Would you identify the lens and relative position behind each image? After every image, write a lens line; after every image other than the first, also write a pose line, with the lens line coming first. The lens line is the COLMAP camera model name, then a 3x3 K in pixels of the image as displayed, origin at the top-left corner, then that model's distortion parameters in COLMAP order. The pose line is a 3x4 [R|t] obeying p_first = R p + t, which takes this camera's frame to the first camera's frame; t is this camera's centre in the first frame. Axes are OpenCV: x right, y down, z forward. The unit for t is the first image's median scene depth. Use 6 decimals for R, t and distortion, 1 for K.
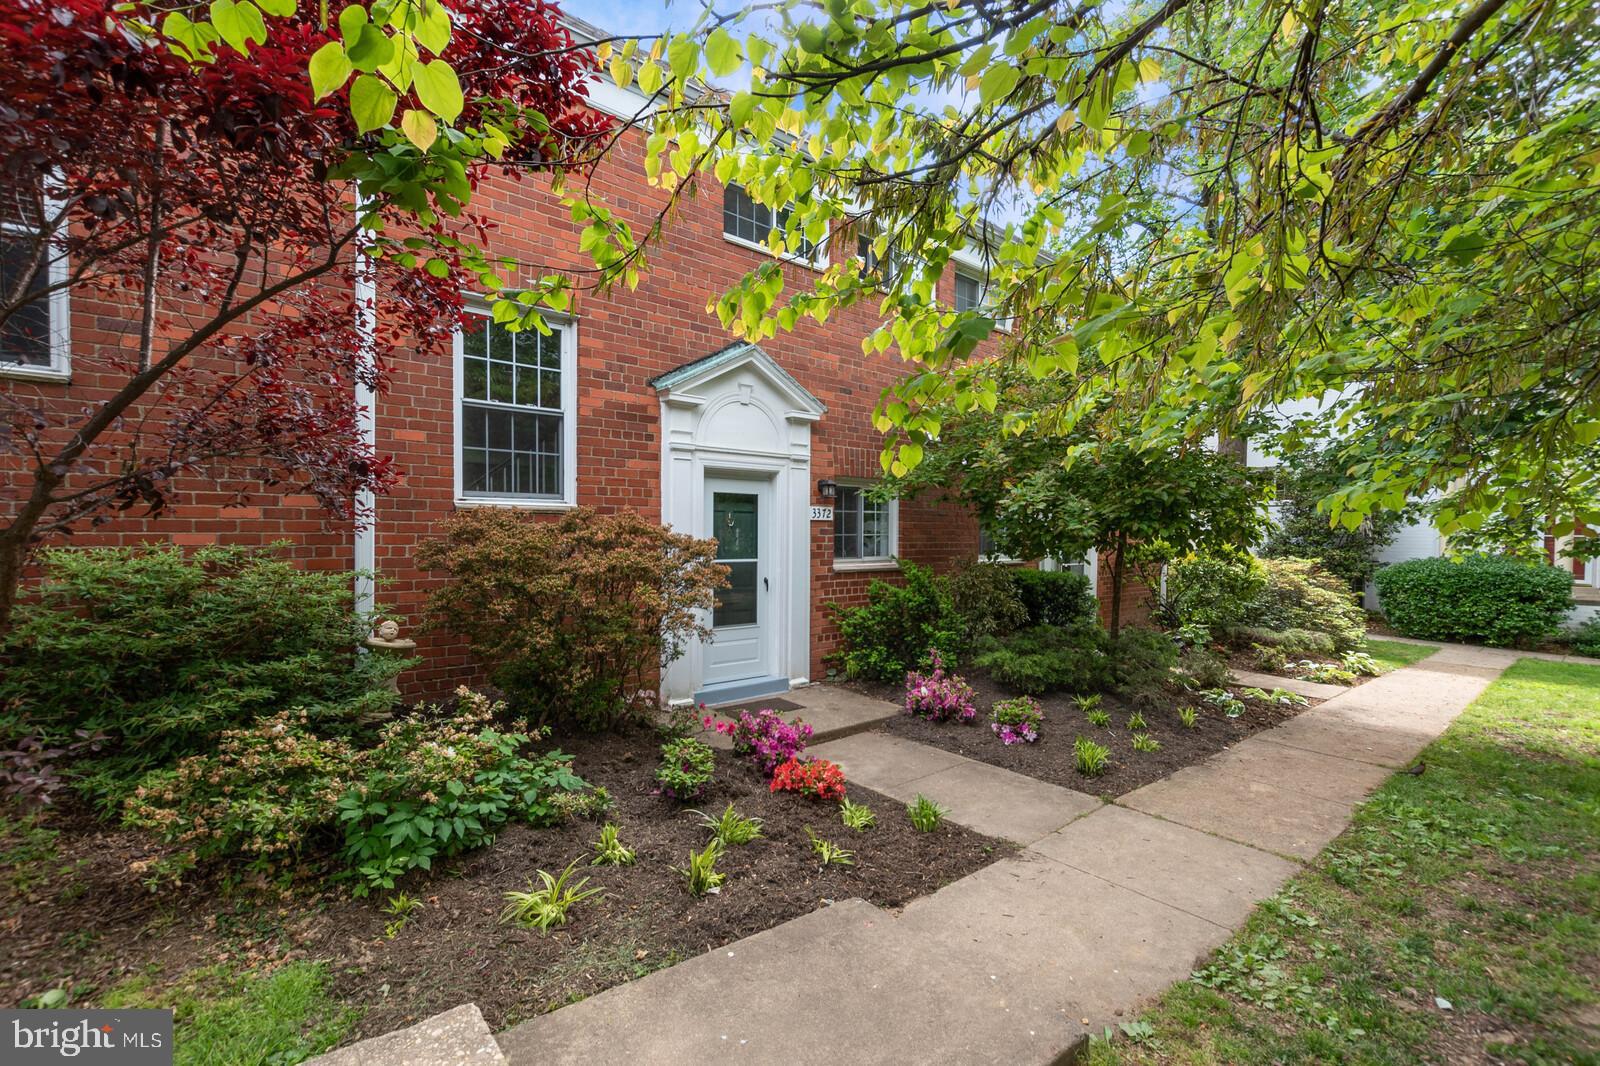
lens RADIAL K [[698.2, 0, 808.1], [0, 698.2, 548.1], [0, 0, 1]] dist [0.002443, -0.002048]
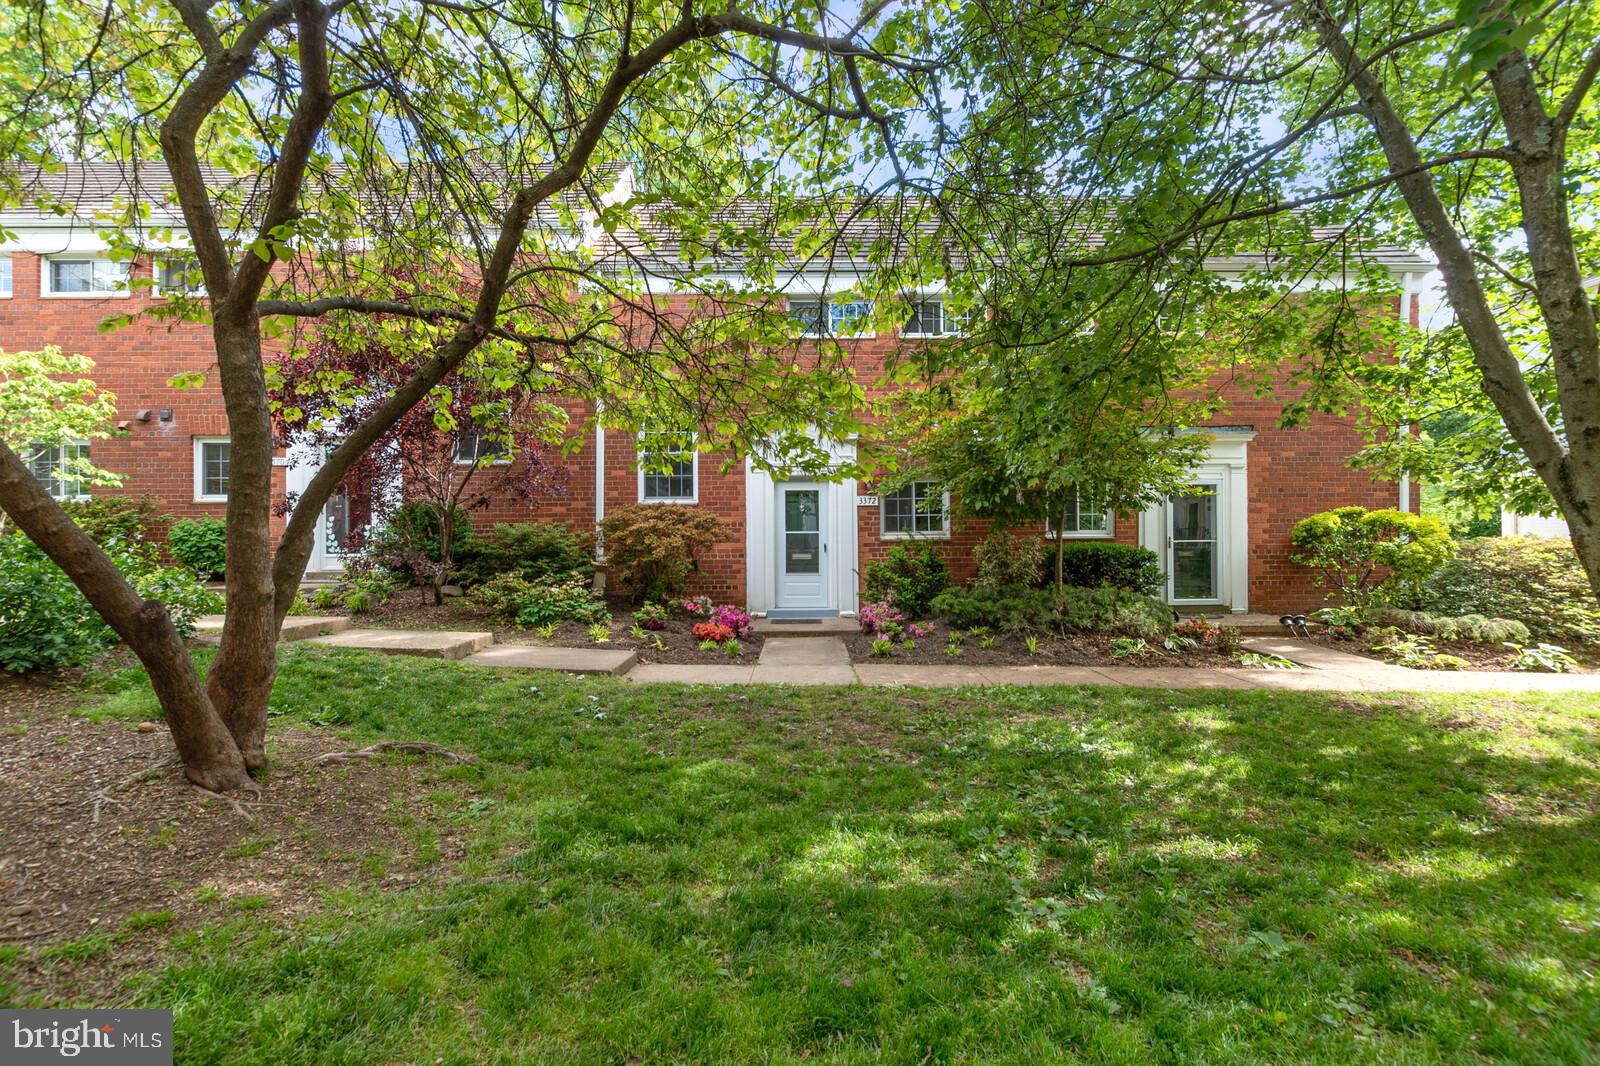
lens RADIAL K [[698.2, 0, 806.4], [0, 698.2, 538.7], [0, 0, 1]] dist [0.002443, -0.002048]
pose [[0.771747, -0.011045, -0.635834, 1.016466], [-0.002105, 0.999799, -0.019923, 0.070977], [0.635926, 0.016714, 0.771569, -0.253791]]
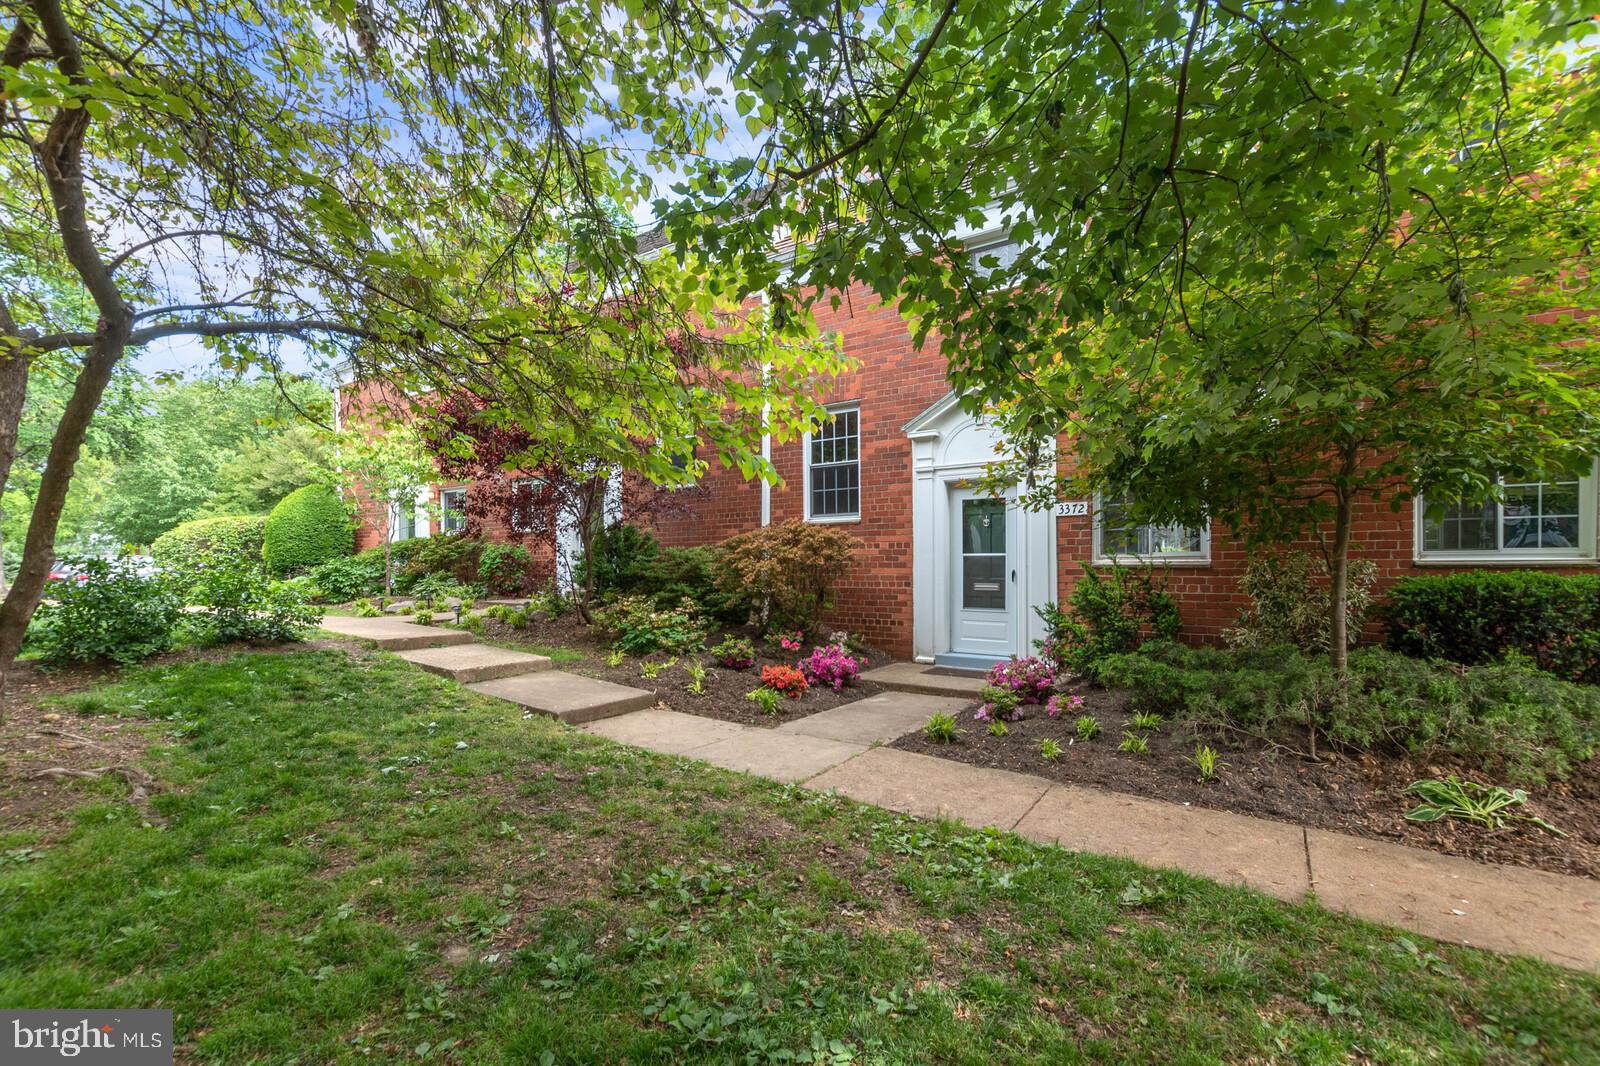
lens RADIAL K [[698.2, 0, 799.7], [0, 698.2, 574.9], [0, 0, 1]] dist [0.002443, -0.002048]
pose [[0.259010, 0.004412, -0.965865, 1.075727], [-0.017445, 0.999848, -0.000111, 0.064286], [0.965717, 0.016878, 0.259047, 0.421282]]
